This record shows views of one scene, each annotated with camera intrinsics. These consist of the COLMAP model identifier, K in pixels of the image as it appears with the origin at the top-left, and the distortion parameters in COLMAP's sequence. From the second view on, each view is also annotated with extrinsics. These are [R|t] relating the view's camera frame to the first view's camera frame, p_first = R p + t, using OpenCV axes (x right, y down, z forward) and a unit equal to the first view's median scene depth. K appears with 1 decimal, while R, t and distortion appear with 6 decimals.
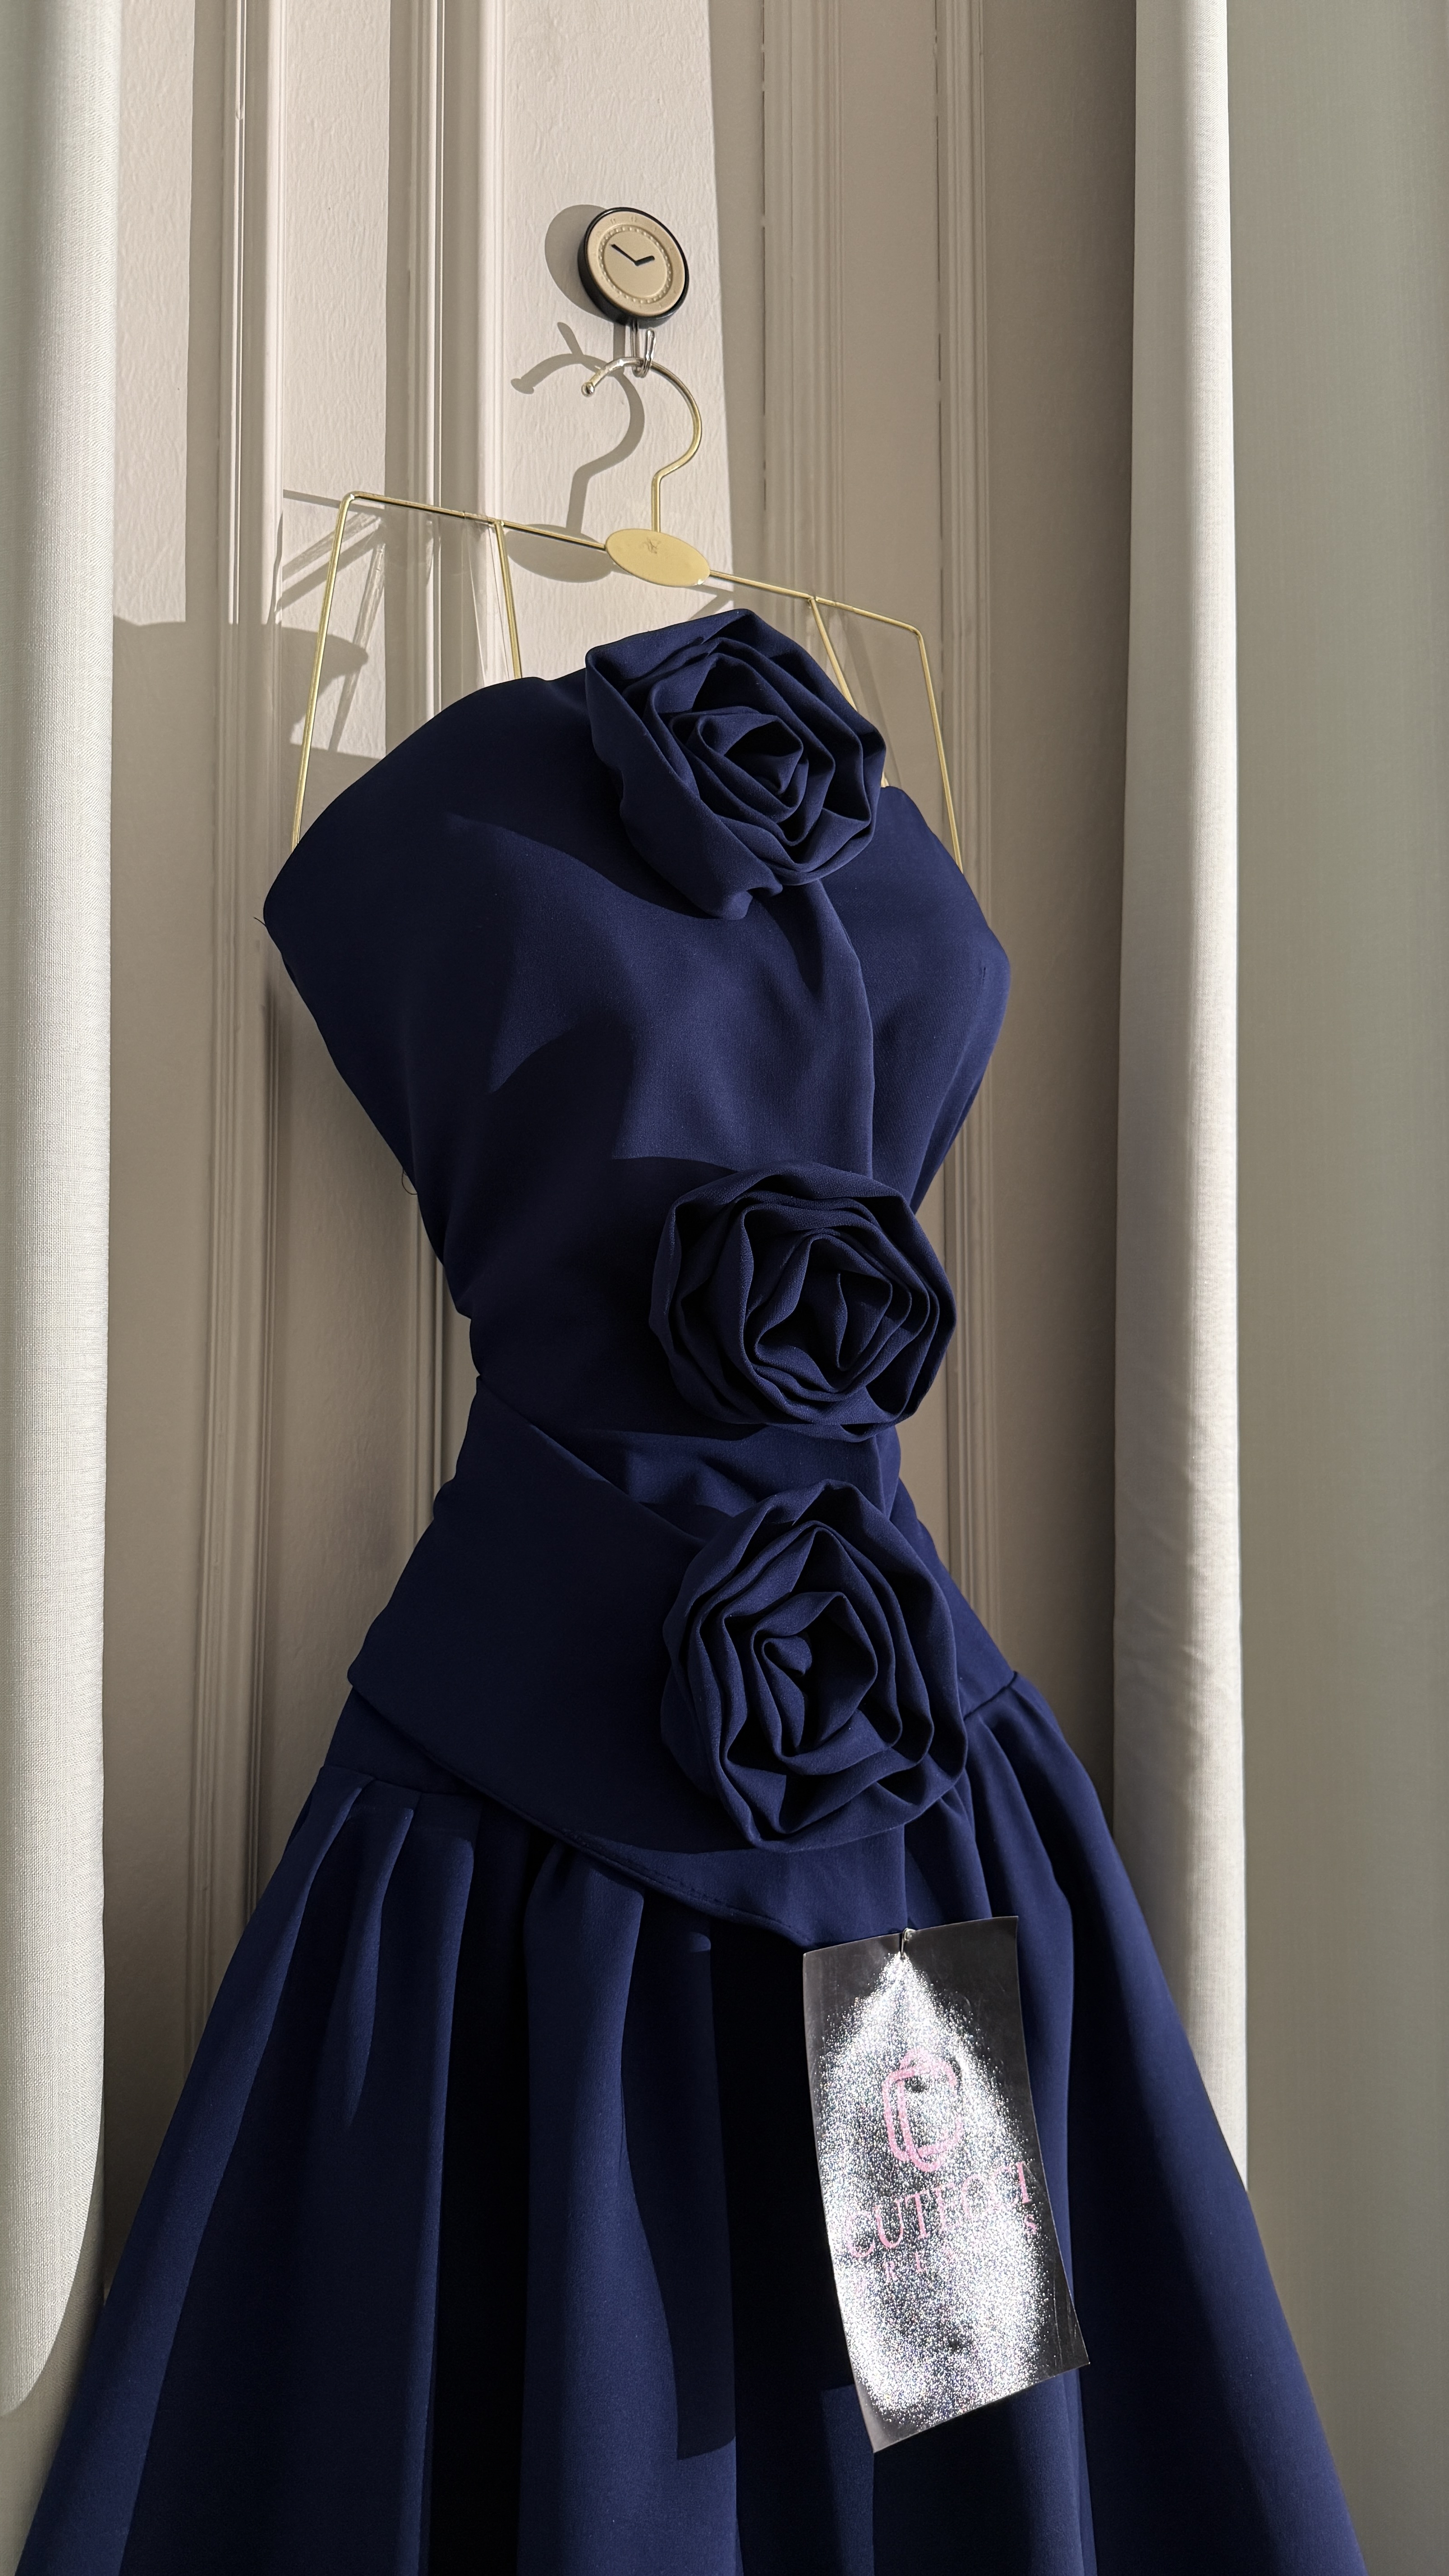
lens RADIAL K [[1864.2, 0, 712.7], [0, 1864.2, 1239.8], [0, 0, 1]] dist [0.077101, -0.131372]
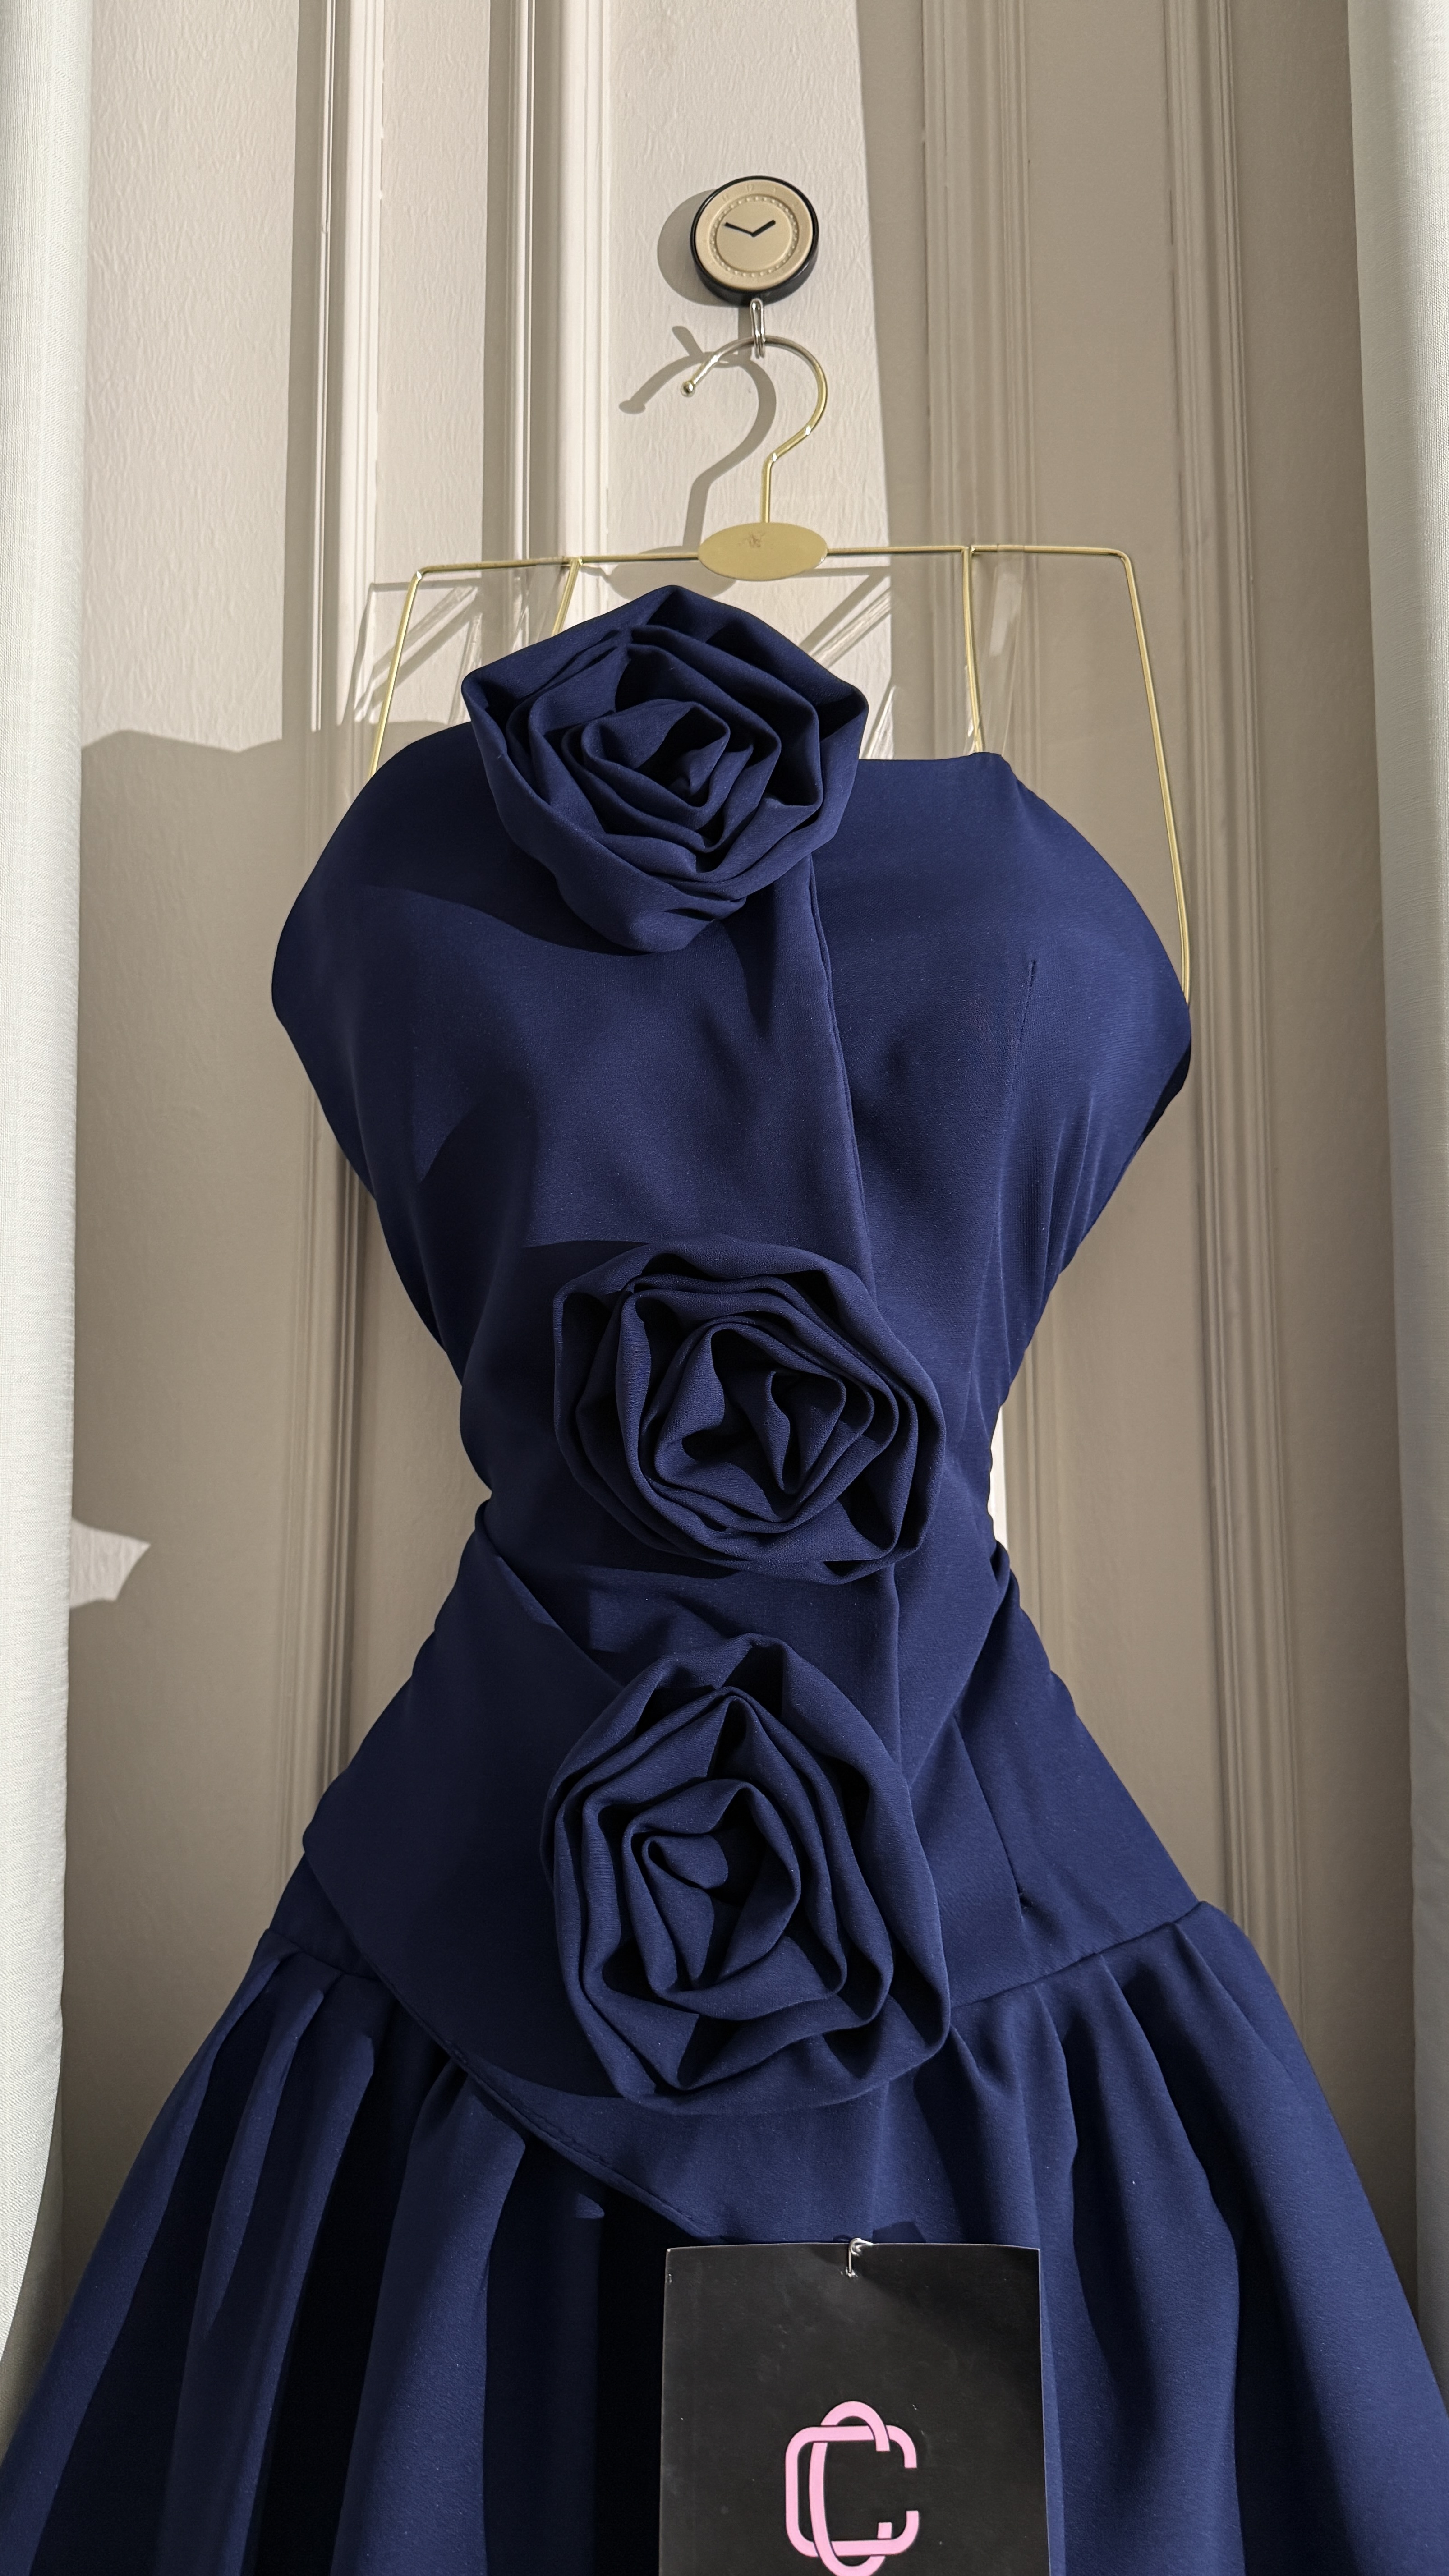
lens RADIAL K [[1864.2, 0, 712.7], [0, 1864.2, 1239.8], [0, 0, 1]] dist [0.077101, -0.131372]
pose [[0.852781, -0.069114, -0.517675, 0.458490], [0.043706, 0.997172, -0.061133, 0.009502], [0.520436, 0.029507, 0.853391, 0.305128]]
